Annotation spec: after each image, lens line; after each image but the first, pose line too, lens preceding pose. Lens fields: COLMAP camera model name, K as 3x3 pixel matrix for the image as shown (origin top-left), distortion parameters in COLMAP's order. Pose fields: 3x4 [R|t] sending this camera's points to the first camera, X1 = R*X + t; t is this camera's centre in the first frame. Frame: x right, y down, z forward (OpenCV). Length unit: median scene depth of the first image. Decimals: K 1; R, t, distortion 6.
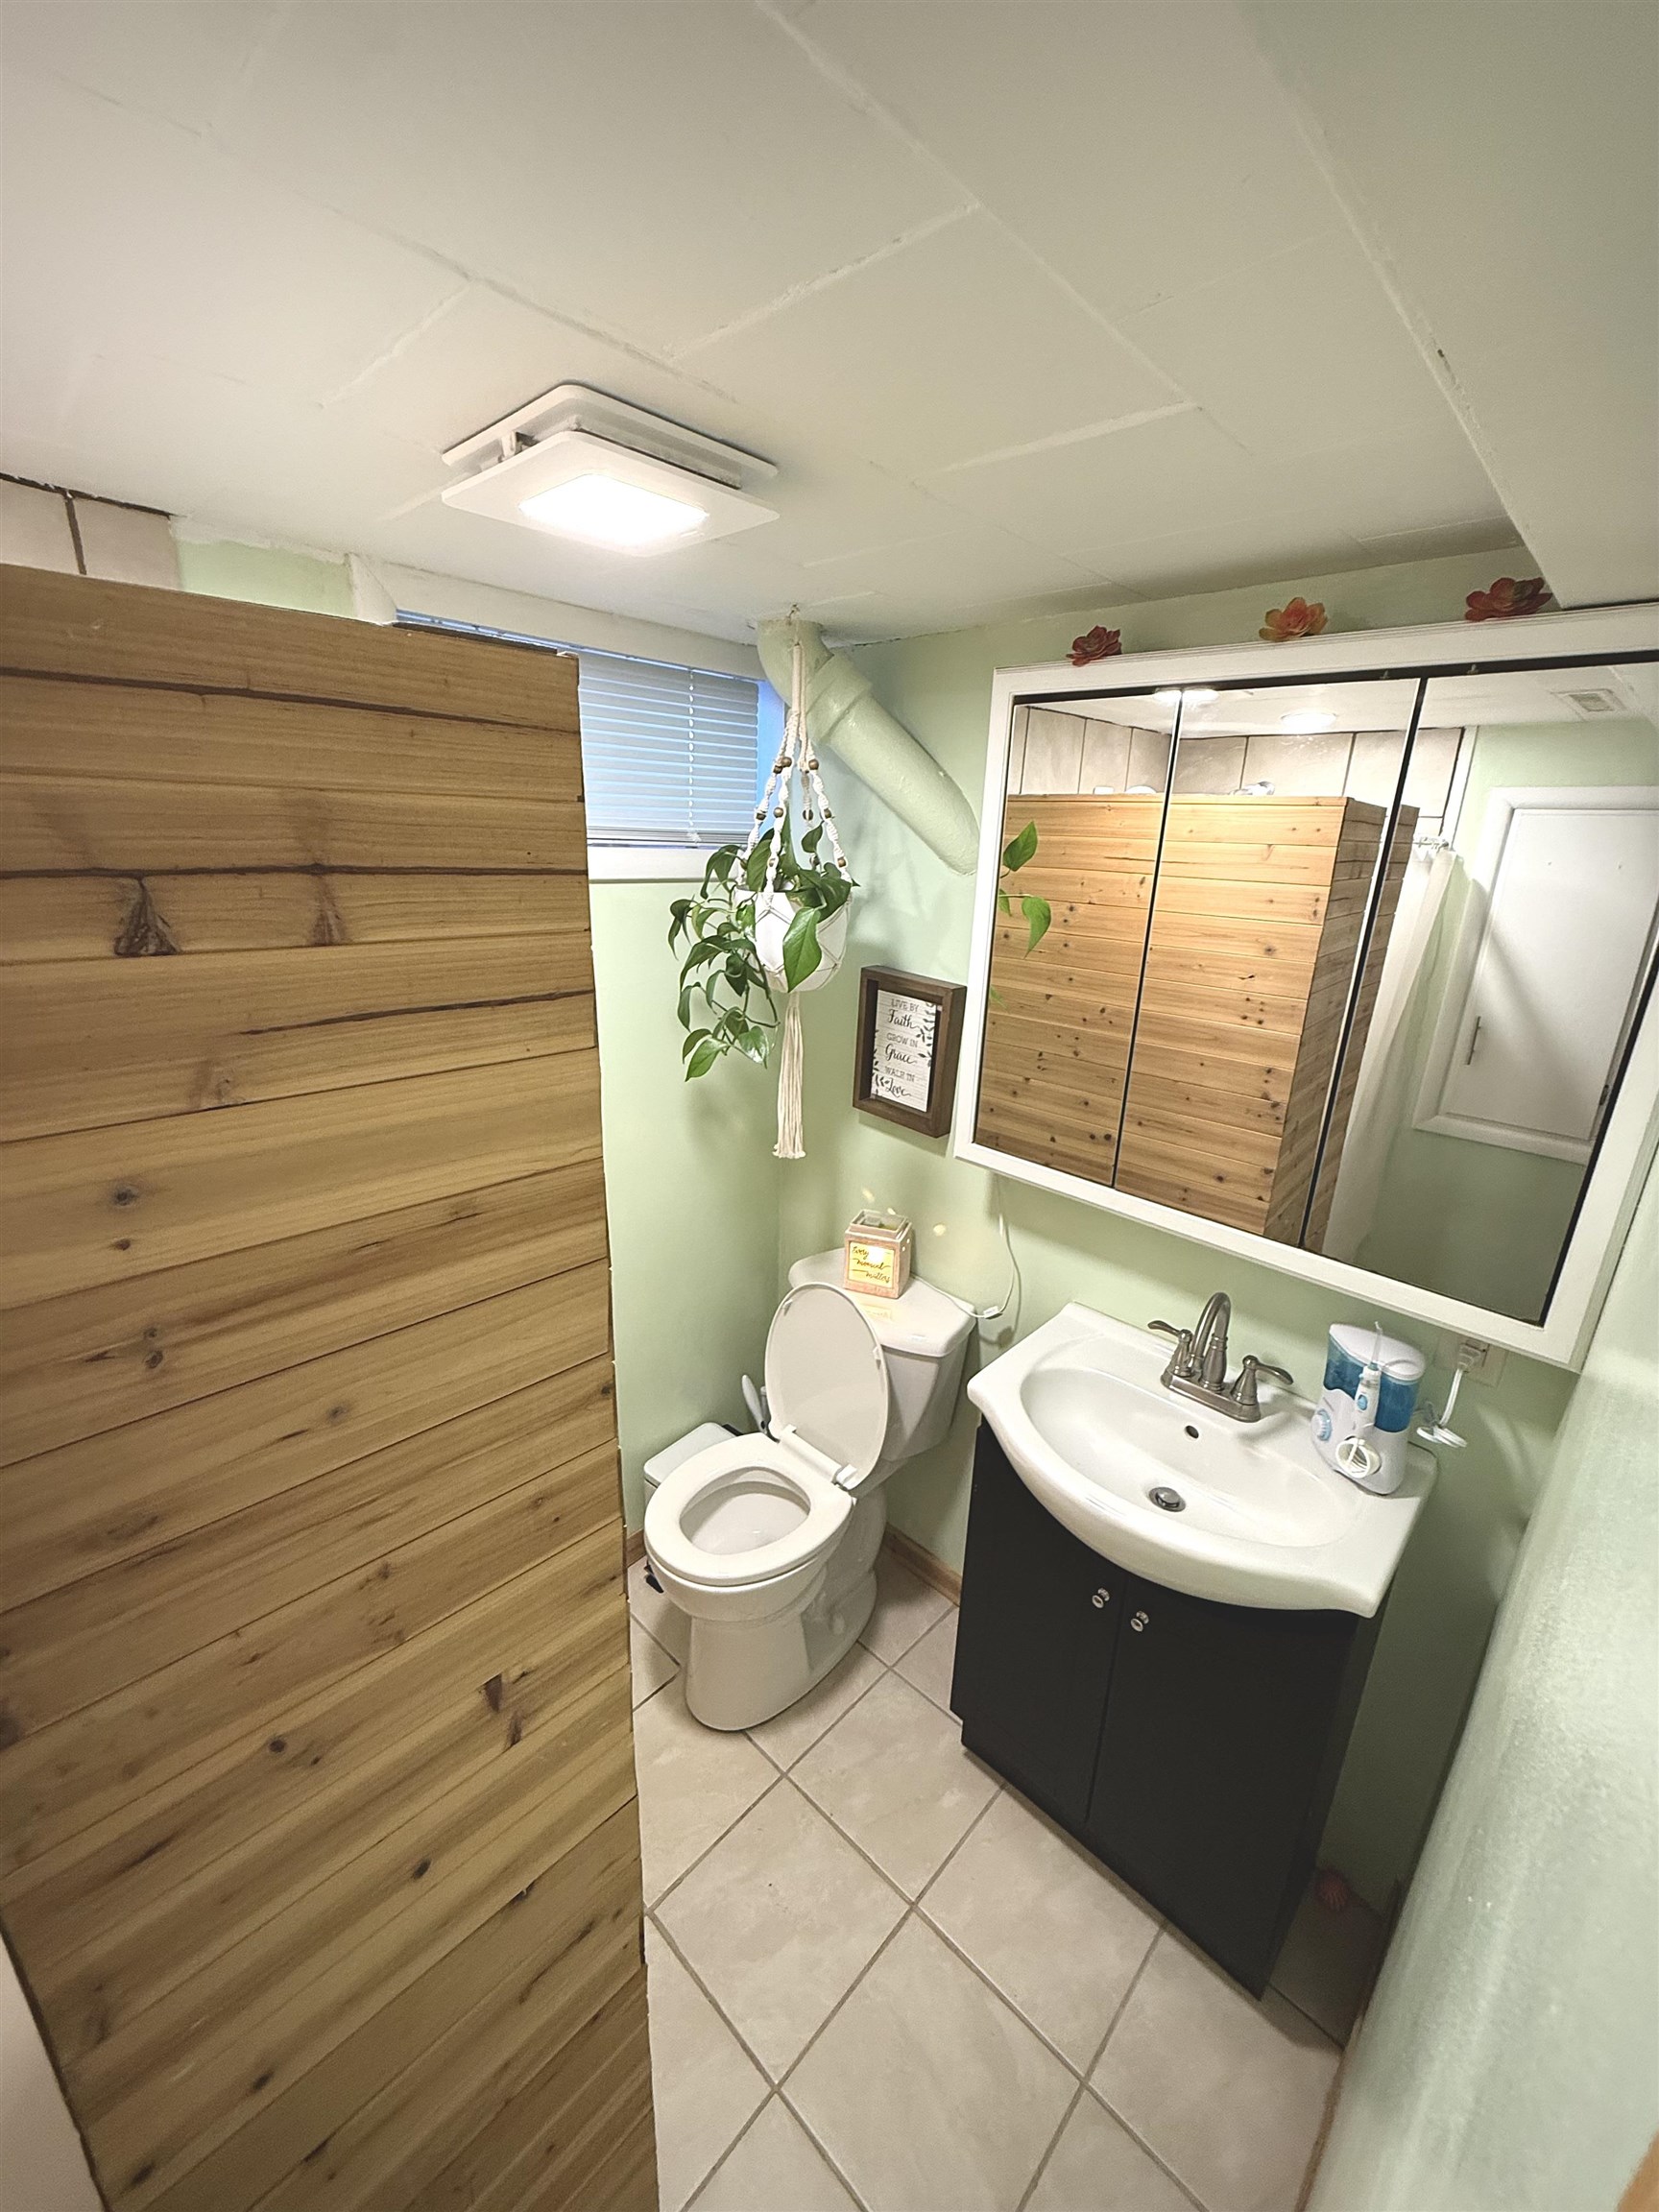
lens RADIAL K [[883.5, 0, 831.8], [0, 883.5, 1109.1], [0, 0, 1]] dist [-0.001874, 0.000570]
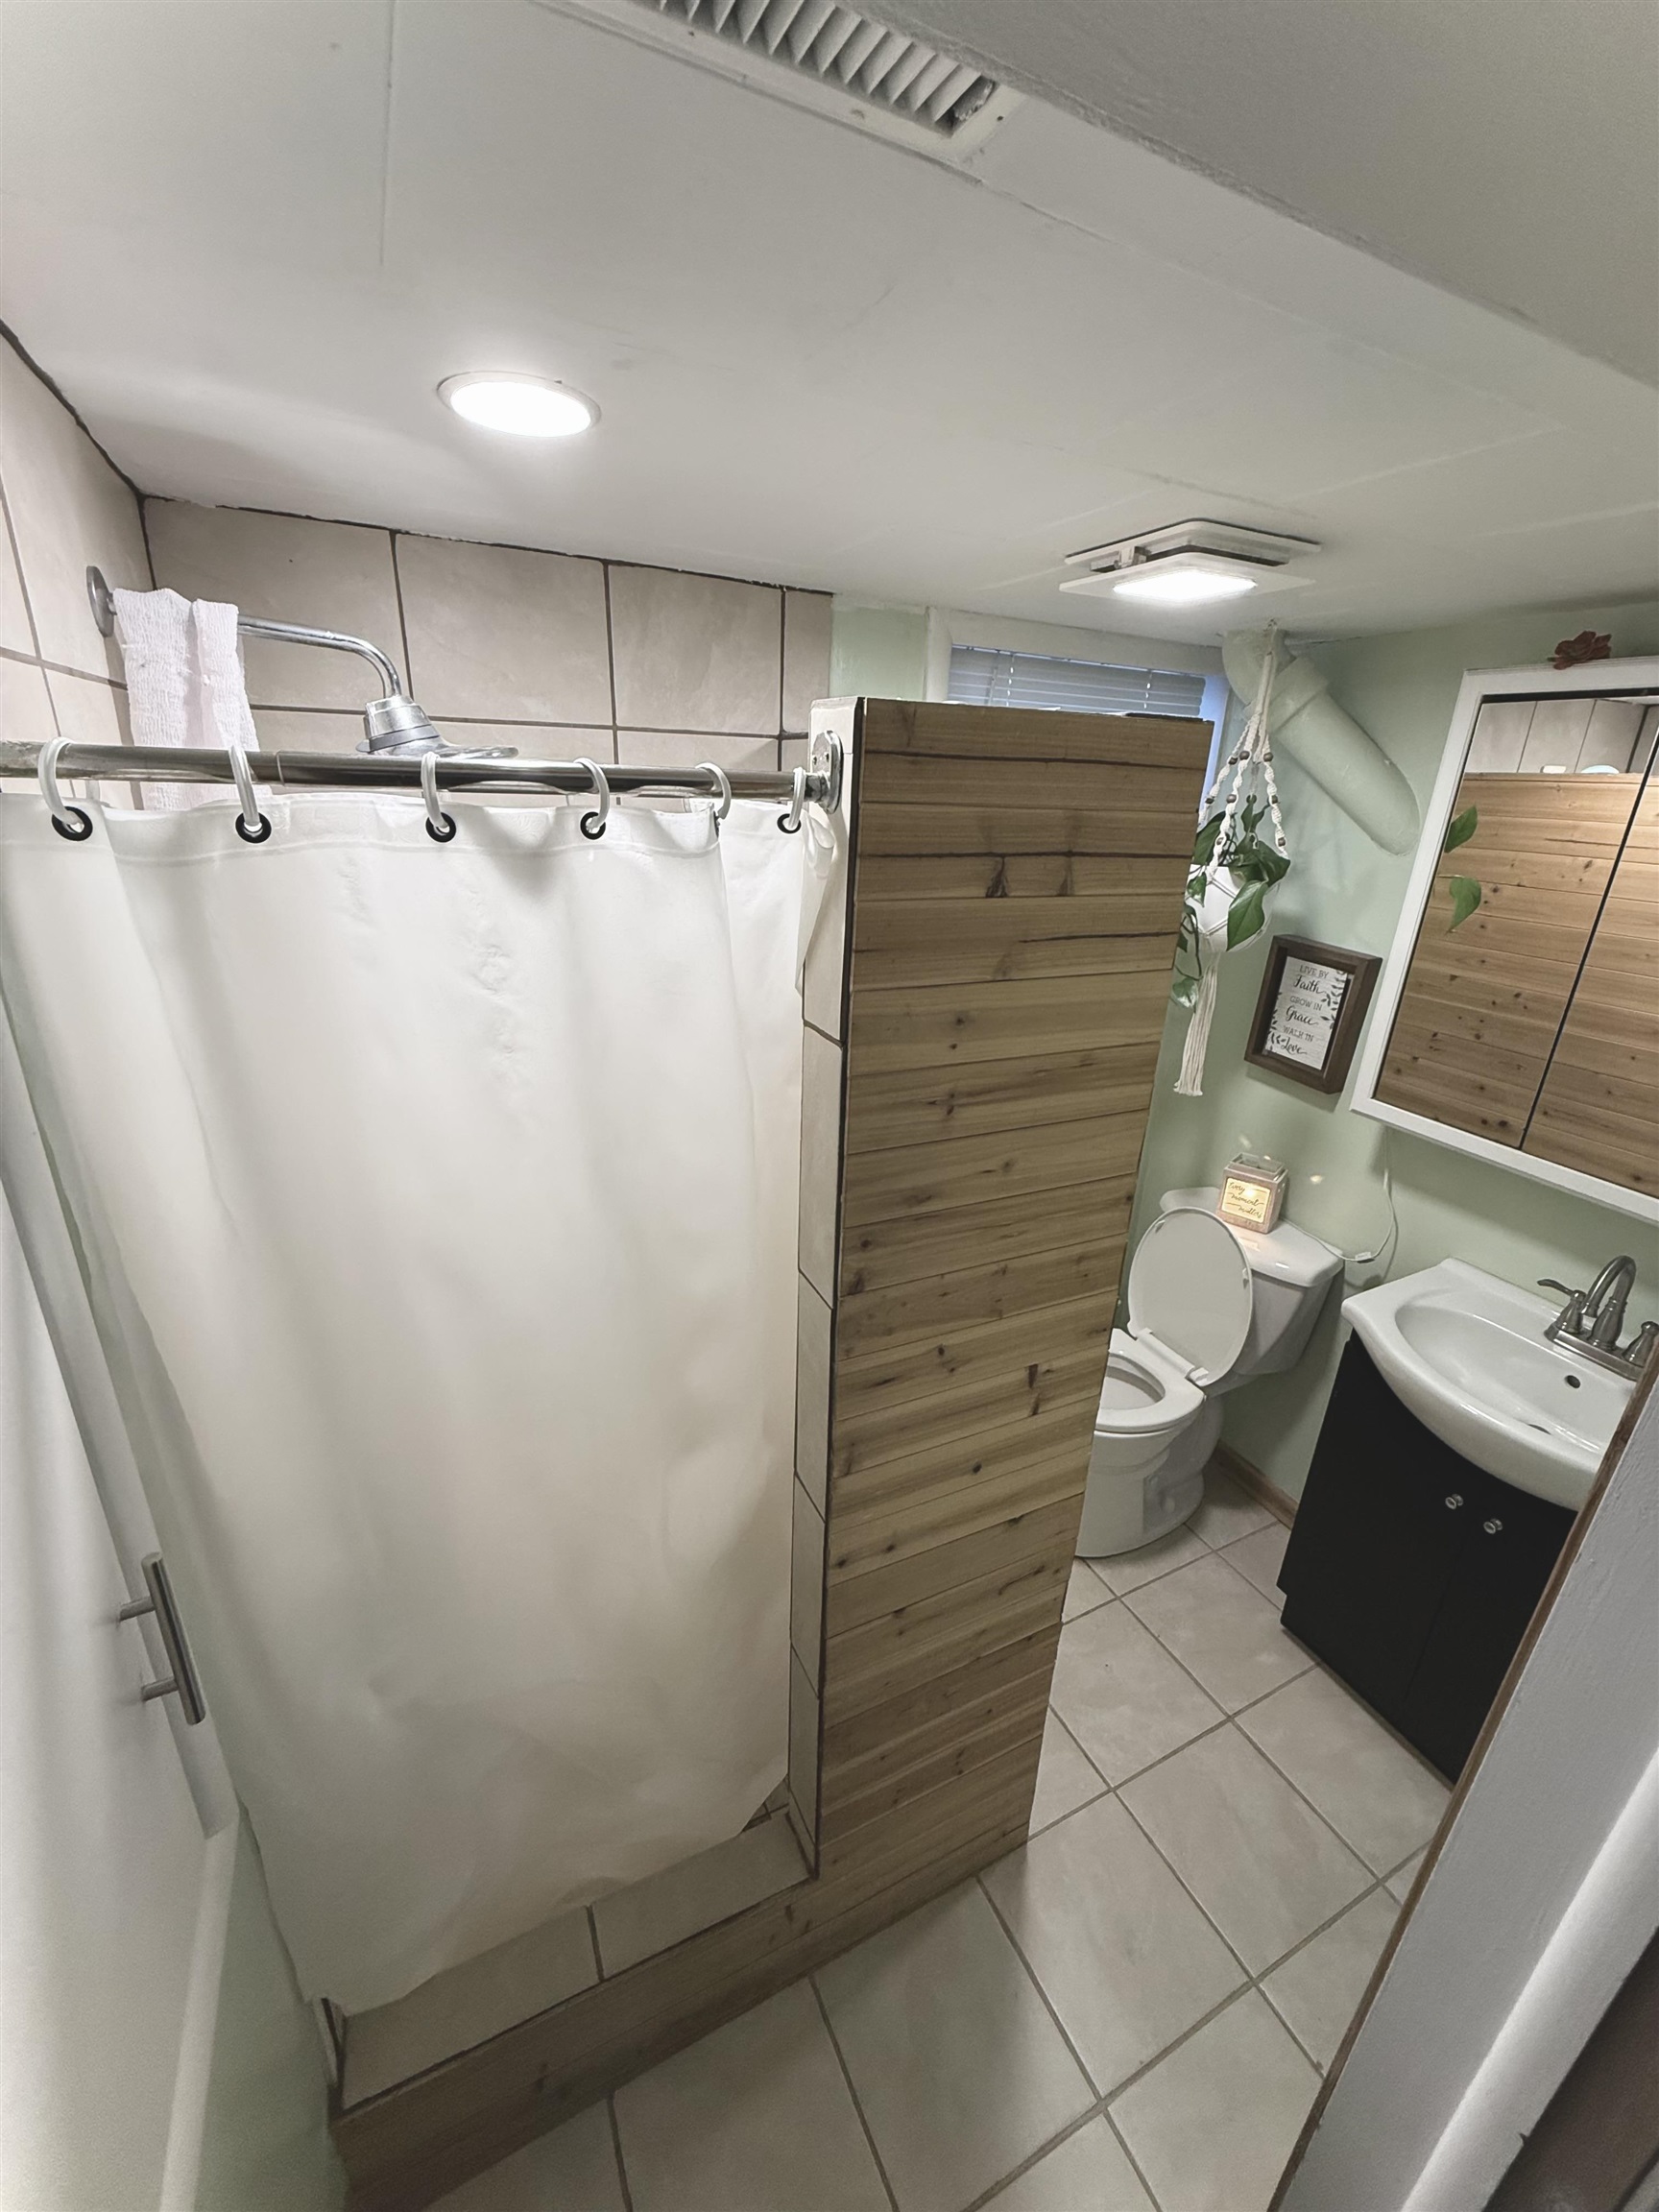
lens RADIAL K [[883.5, 0, 827.1], [0, 883.5, 1106.8], [0, 0, 1]] dist [-0.001874, 0.000570]
pose [[0.938843, 0.122018, -0.322003, -0.142113], [-0.109781, 0.992379, 0.055964, 0.069795], [0.326377, -0.017192, 0.945083, -0.313056]]
